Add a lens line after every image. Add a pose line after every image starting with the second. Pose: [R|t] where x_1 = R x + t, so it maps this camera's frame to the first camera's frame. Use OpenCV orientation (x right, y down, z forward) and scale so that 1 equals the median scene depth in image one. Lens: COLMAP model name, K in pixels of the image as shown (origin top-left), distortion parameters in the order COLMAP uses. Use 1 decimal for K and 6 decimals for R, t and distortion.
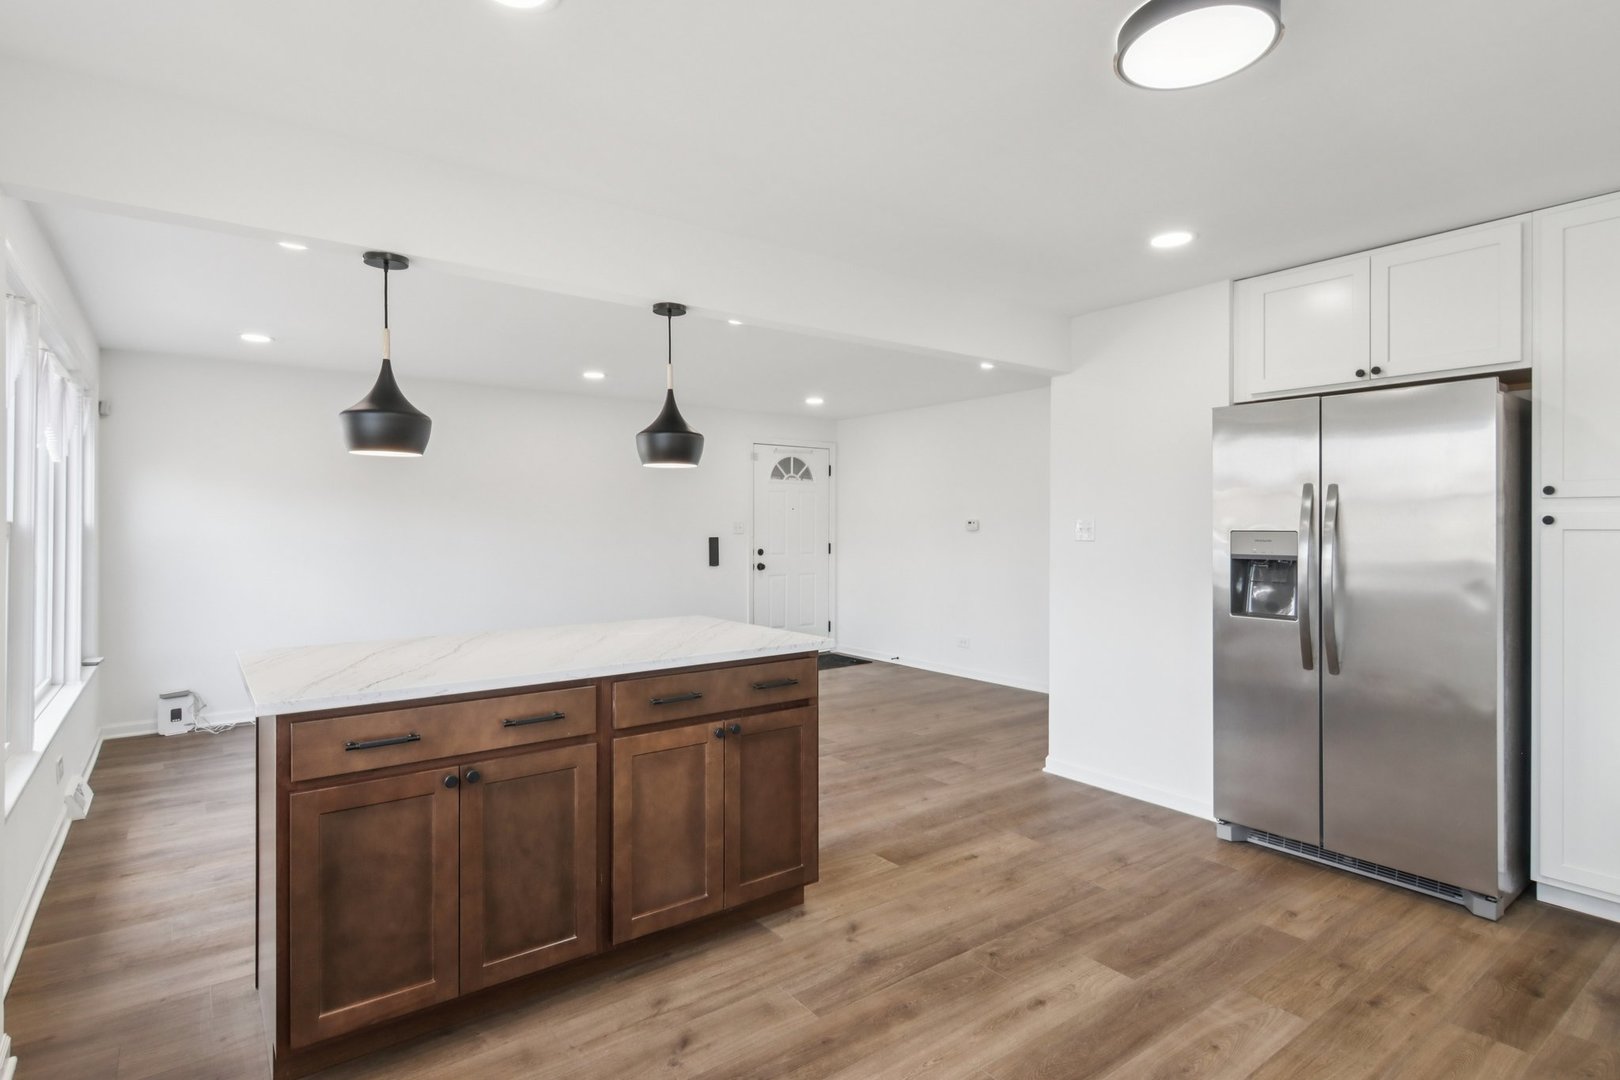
lens RADIAL K [[836.0, 0, 825.6], [0, 836.0, 523.1], [0, 0, 1]] dist [0.019199, -0.009494]
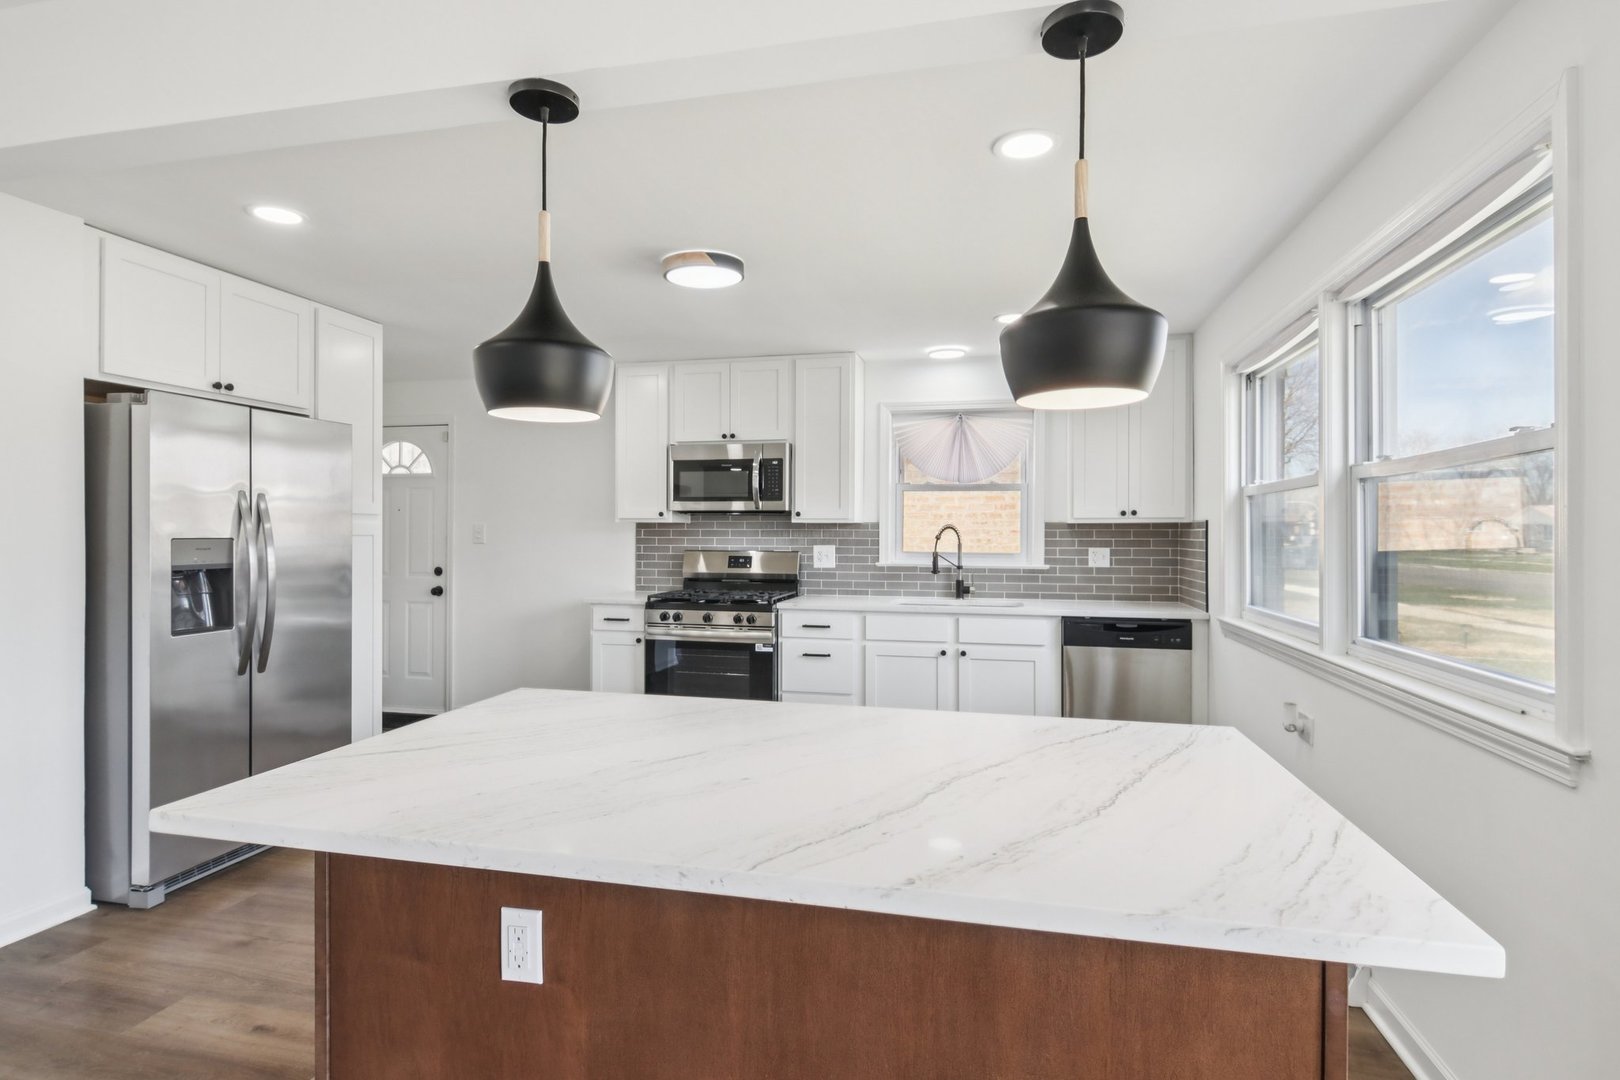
lens RADIAL K [[836.0, 0, 796.3], [0, 836.0, 538.3], [0, 0, 1]] dist [0.019199, -0.009494]
pose [[-0.628067, -0.006642, 0.778131, -0.390142], [-0.005075, 0.999977, 0.004439, 0.001651], [-0.778143, -0.001161, -0.628086, 0.694379]]
